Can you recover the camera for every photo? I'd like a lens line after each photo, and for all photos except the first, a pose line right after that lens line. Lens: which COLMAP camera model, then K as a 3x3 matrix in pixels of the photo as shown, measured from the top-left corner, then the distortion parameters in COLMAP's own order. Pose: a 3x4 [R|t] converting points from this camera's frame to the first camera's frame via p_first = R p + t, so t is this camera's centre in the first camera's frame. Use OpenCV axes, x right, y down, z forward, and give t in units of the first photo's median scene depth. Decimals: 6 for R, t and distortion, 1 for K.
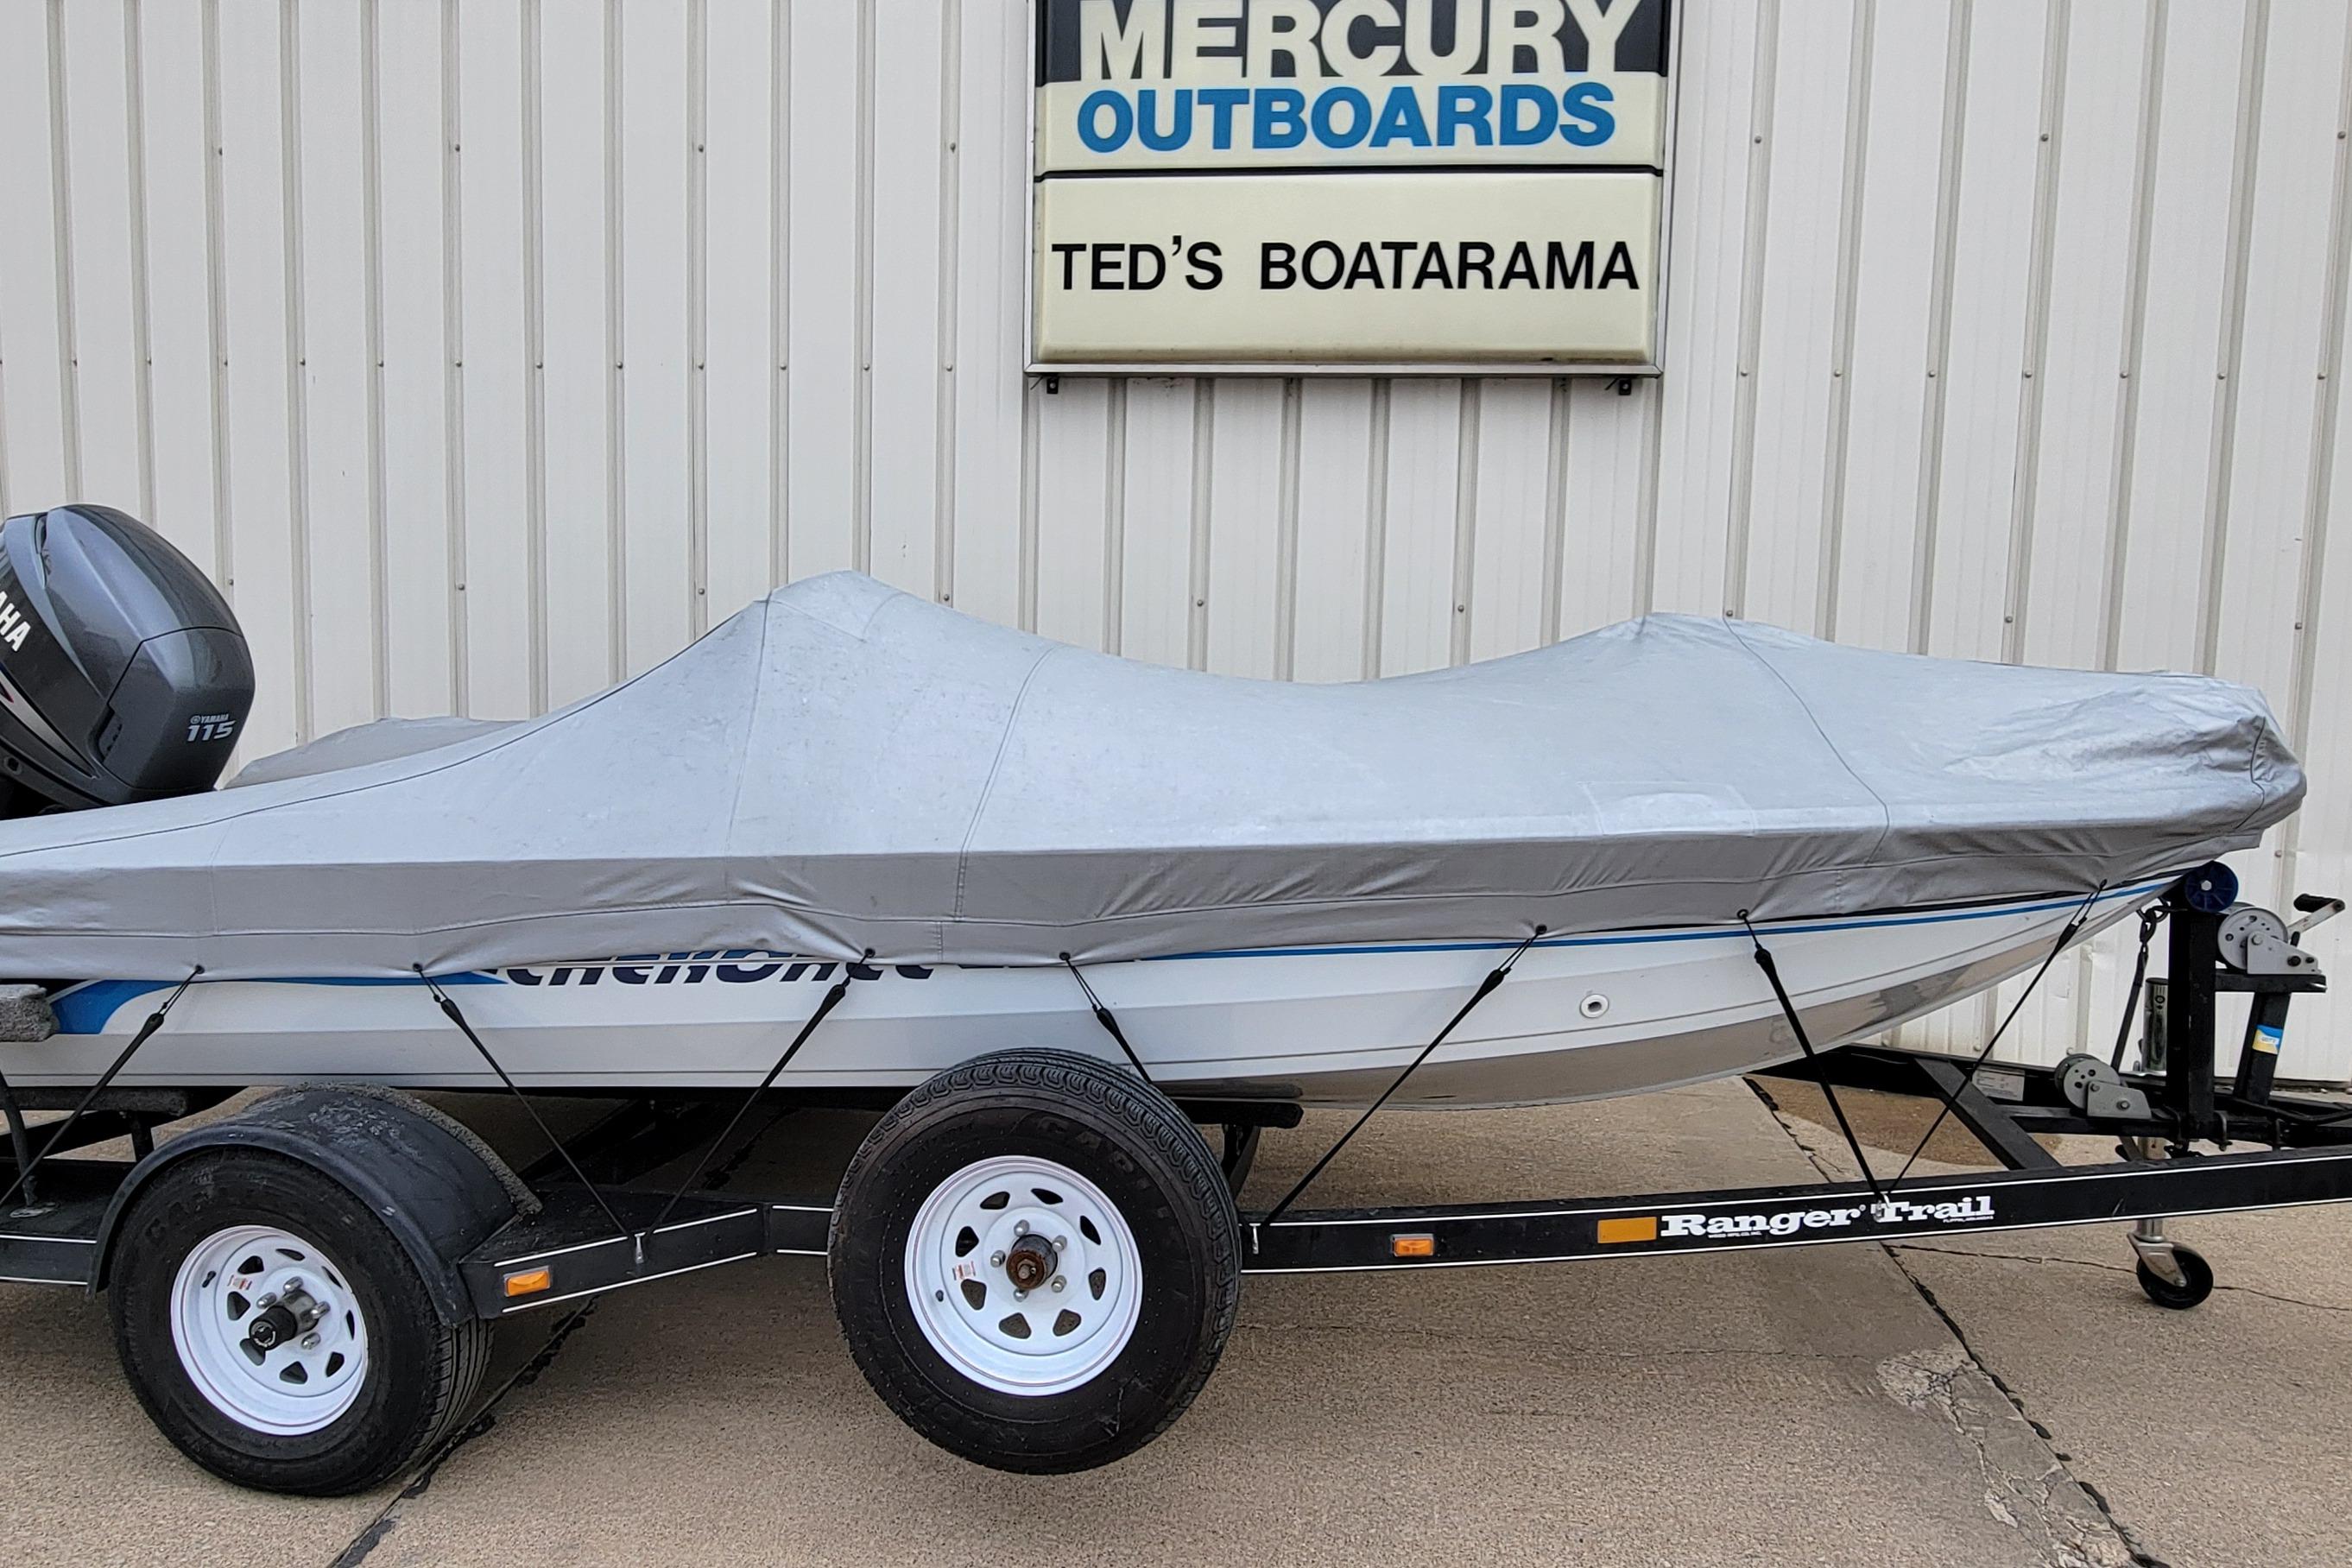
lens RADIAL K [[1493.1, 0, 1212.9], [0, 1493.1, 783.5], [0, 0, 1]] dist [0.008312, -0.012411]
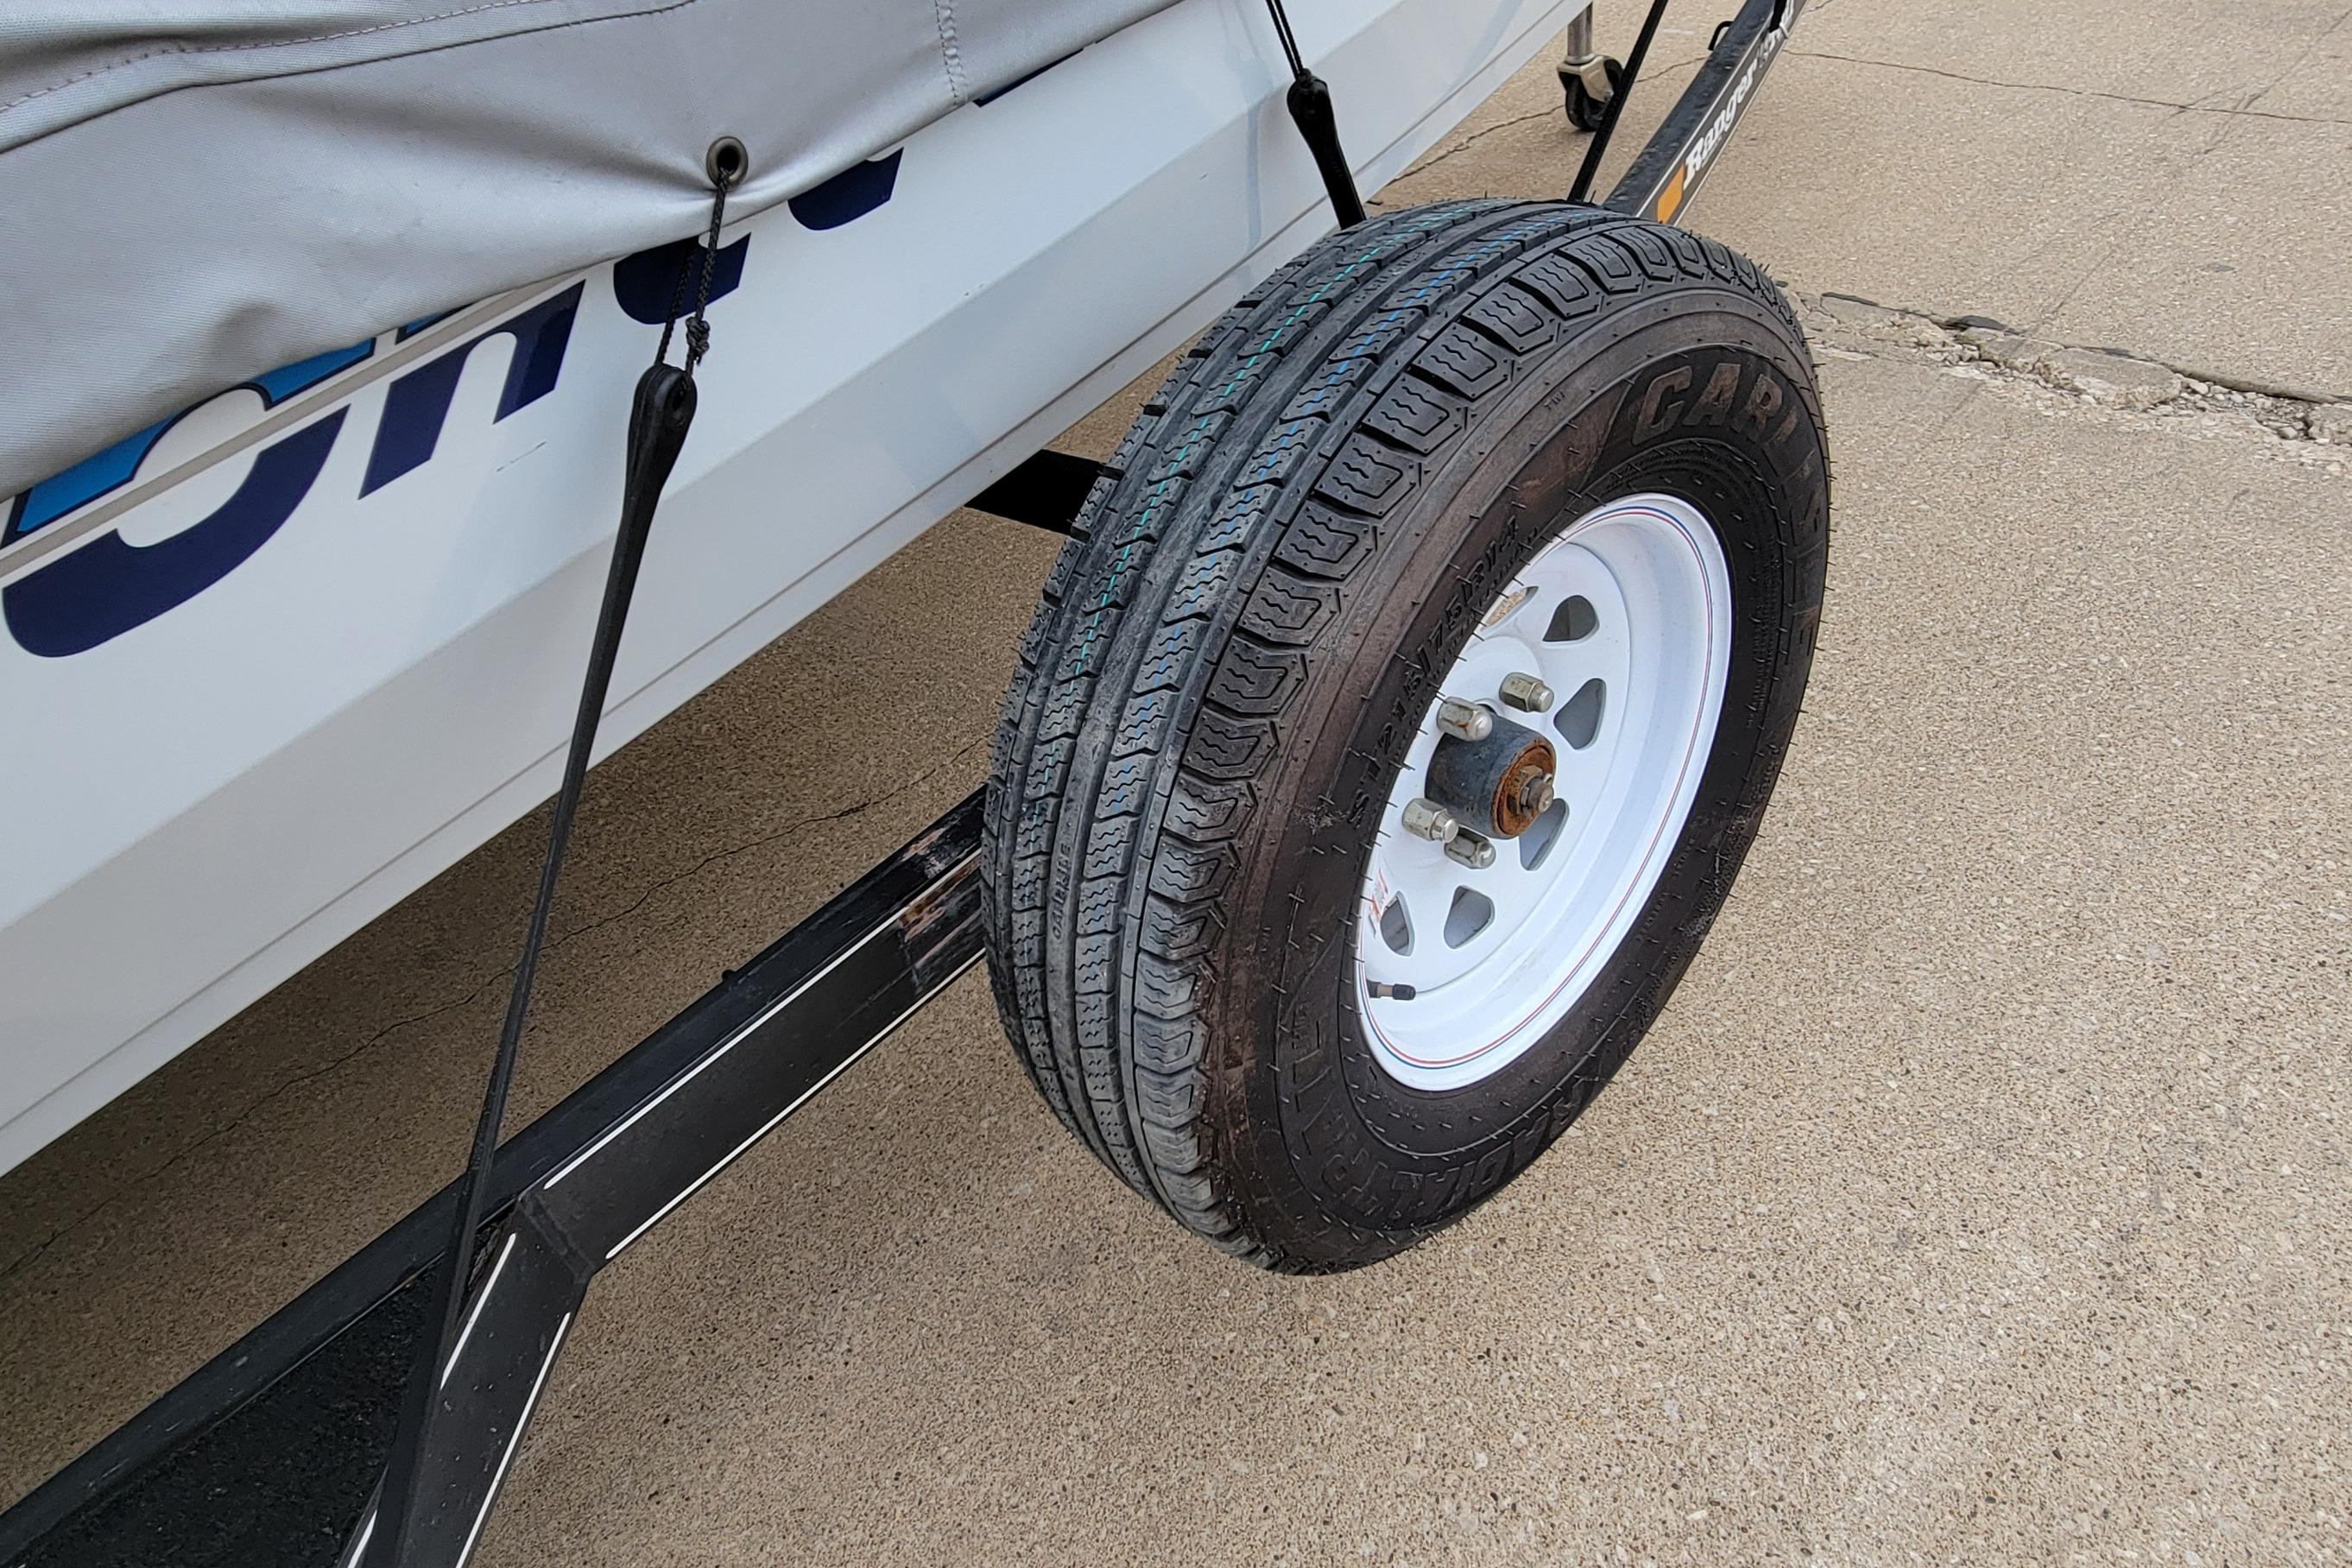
lens RADIAL K [[1540.2, 0, 1198.7], [0, 1540.2, 760.8], [0, 0, 1]] dist [-0.009684, 0.001617]
pose [[0.572161, -0.591360, 0.568265, -0.195507], [0.233543, 0.781679, 0.578304, 0.034747], [-0.786187, -0.198168, 0.585355, 0.414286]]
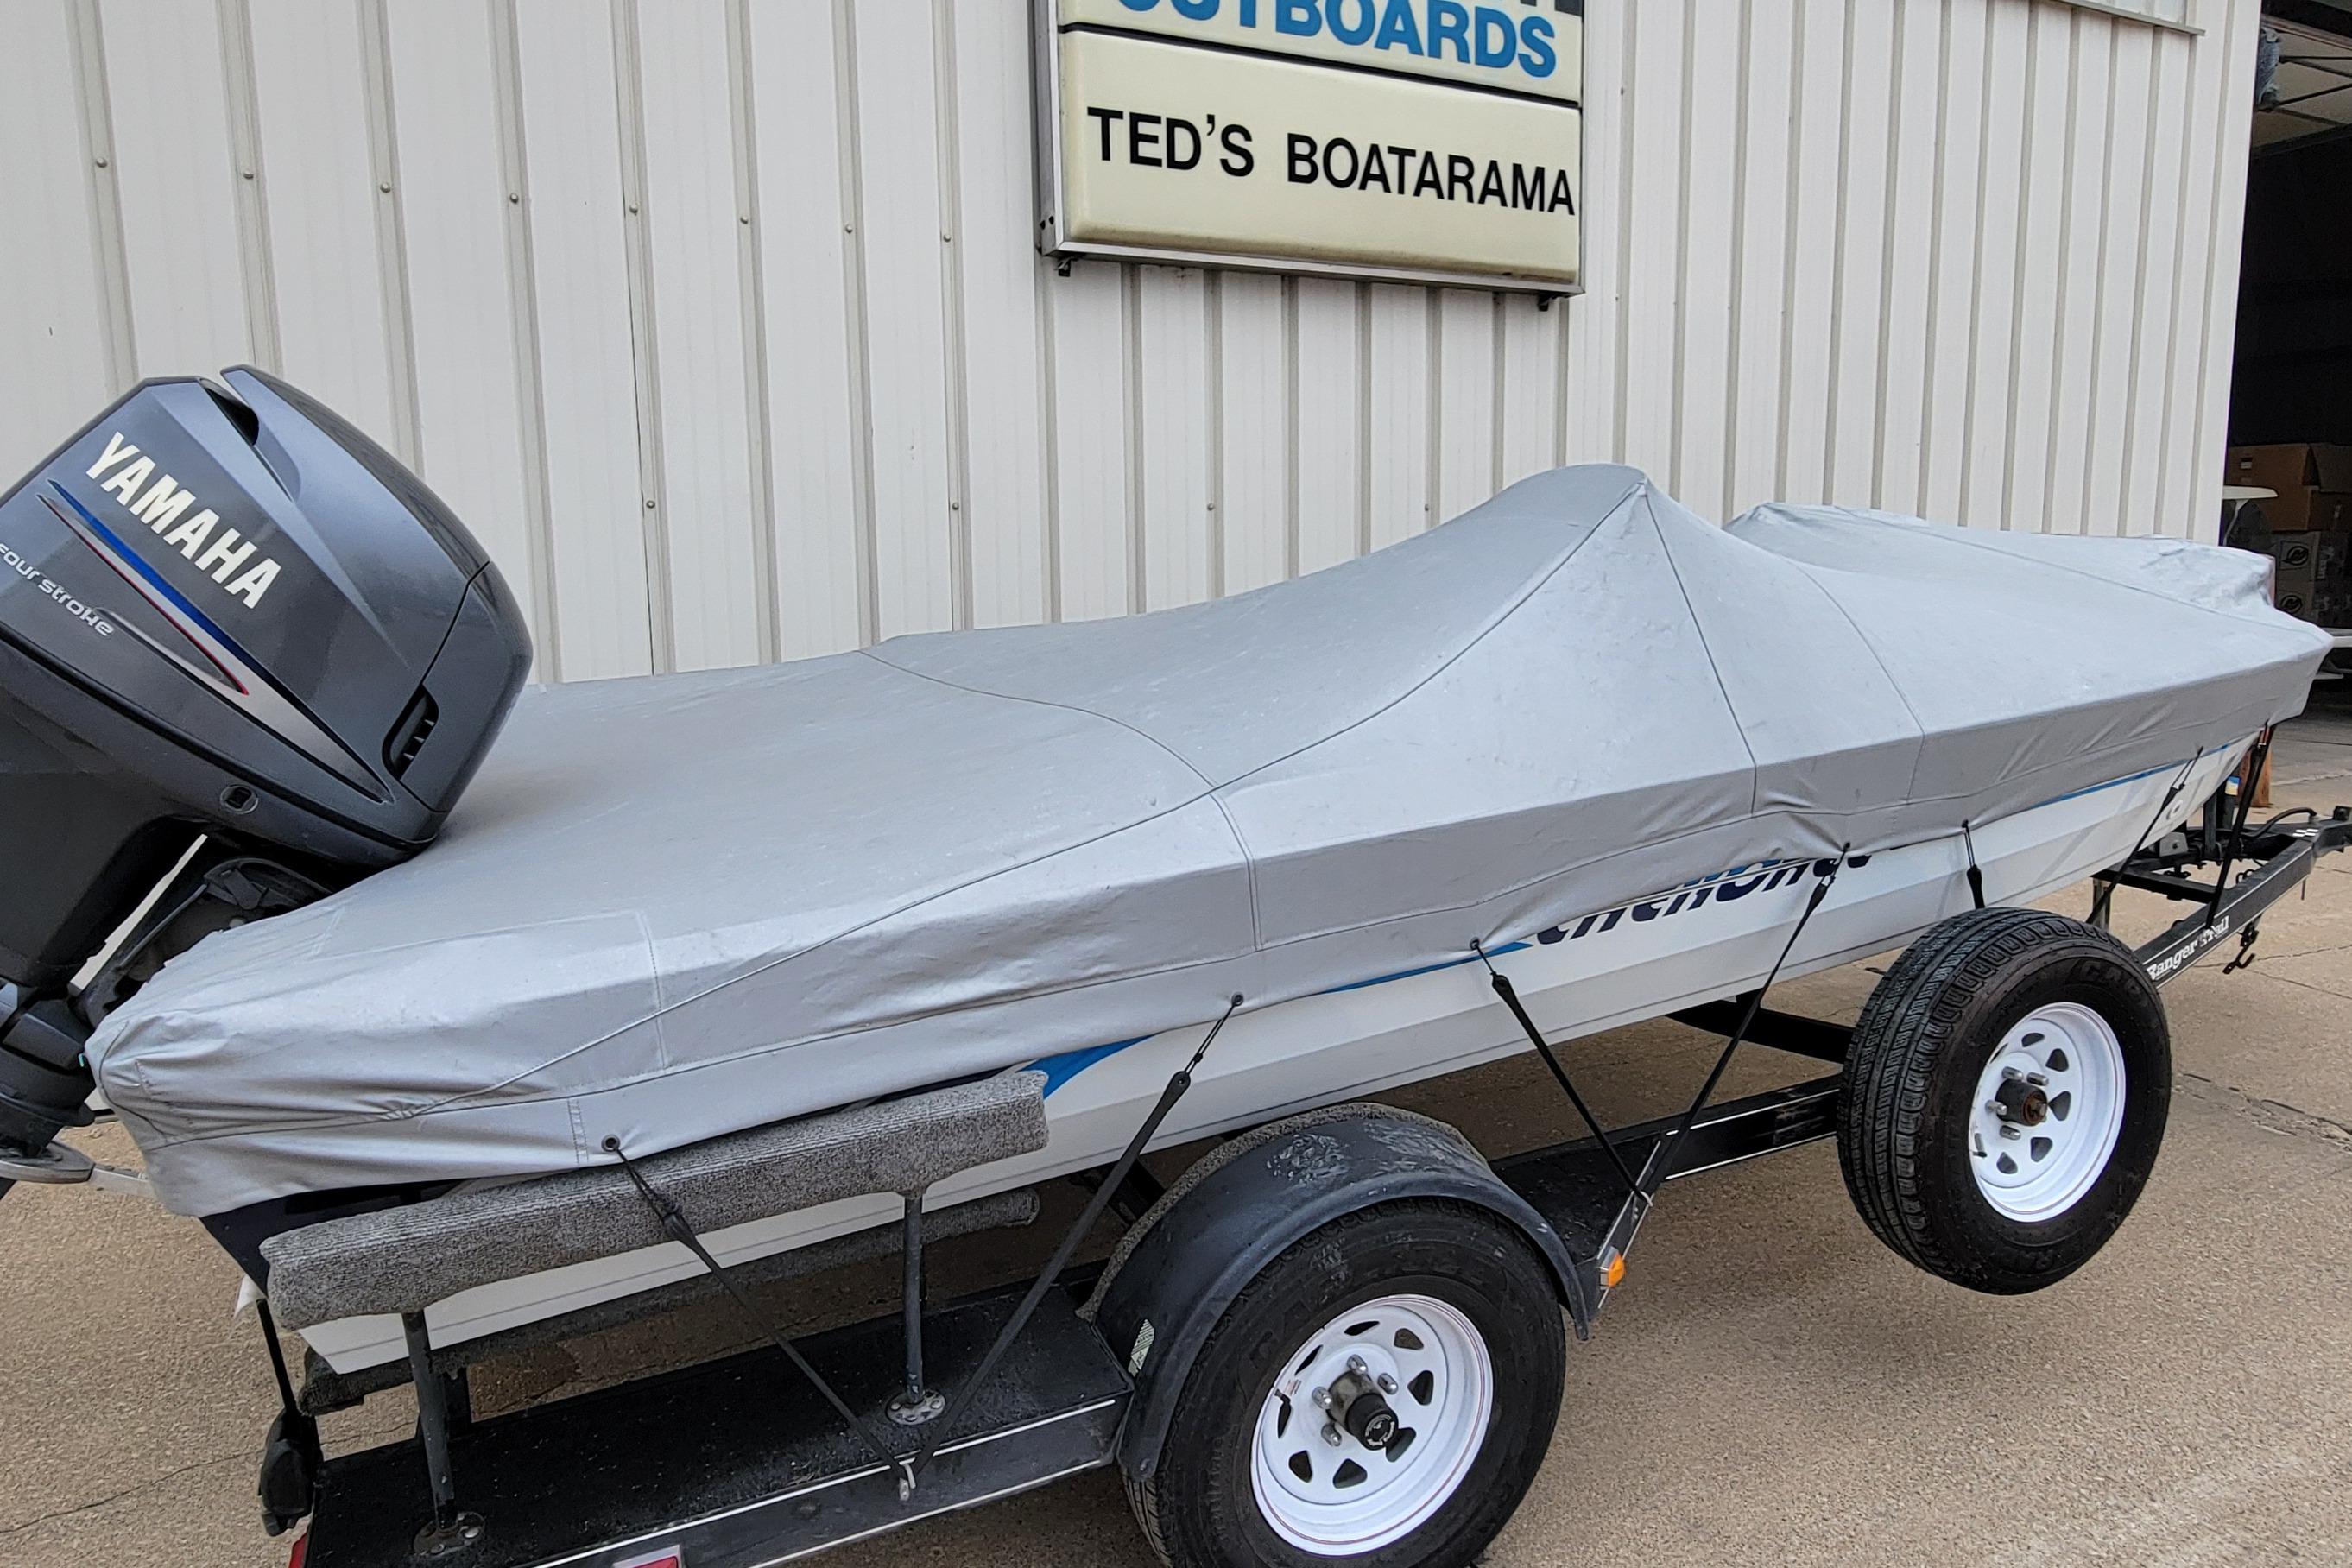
lens RADIAL K [[1493.1, 0, 1218.3], [0, 1493.1, 744.5], [0, 0, 1]] dist [0.008312, -0.012411]
pose [[0.833599, -0.105382, 0.542224, -0.588423], [0.085213, 0.994415, 0.062263, -0.028020], [-0.545757, -0.005698, 0.837924, 0.203260]]
